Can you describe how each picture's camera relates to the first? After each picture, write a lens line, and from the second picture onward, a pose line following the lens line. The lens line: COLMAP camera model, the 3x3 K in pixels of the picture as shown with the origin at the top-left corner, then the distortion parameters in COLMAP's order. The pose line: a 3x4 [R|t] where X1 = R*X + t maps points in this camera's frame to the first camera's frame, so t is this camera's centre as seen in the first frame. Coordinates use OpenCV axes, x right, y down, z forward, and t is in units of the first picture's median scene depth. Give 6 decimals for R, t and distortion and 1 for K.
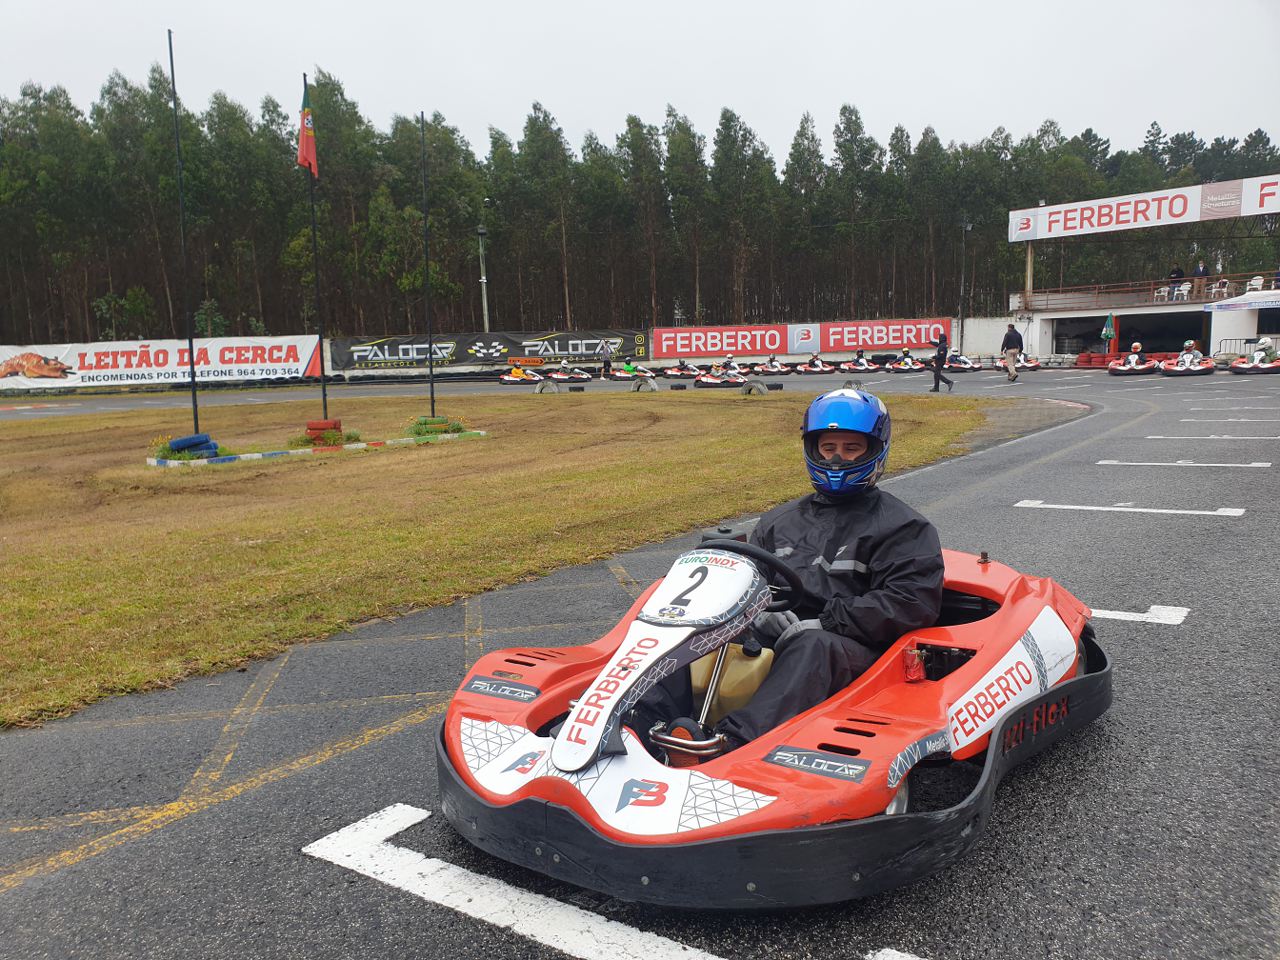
lens RADIAL K [[971.3, 0, 619.1], [0, 971.3, 467.8], [0, 0, 1]] dist [0.029665, -0.014793]
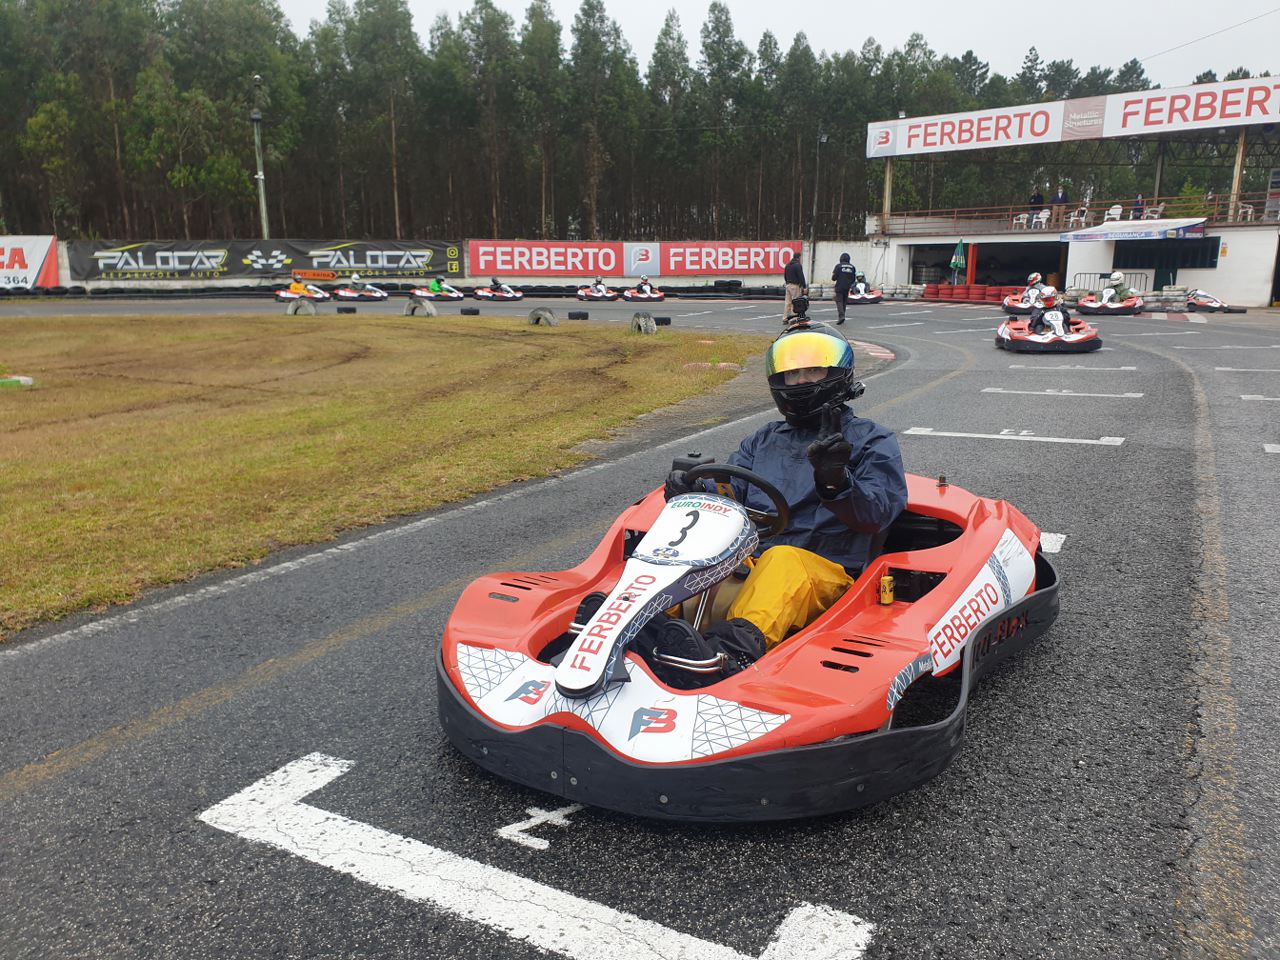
lens RADIAL K [[971.3, 0, 626.1], [0, 971.3, 477.0], [0, 0, 1]] dist [0.029665, -0.014793]
pose [[0.992953, 0.002480, 0.118484, 0.072921], [-0.013136, 0.995924, 0.089239, -0.013818], [-0.117780, -0.090167, 0.988938, 0.104553]]
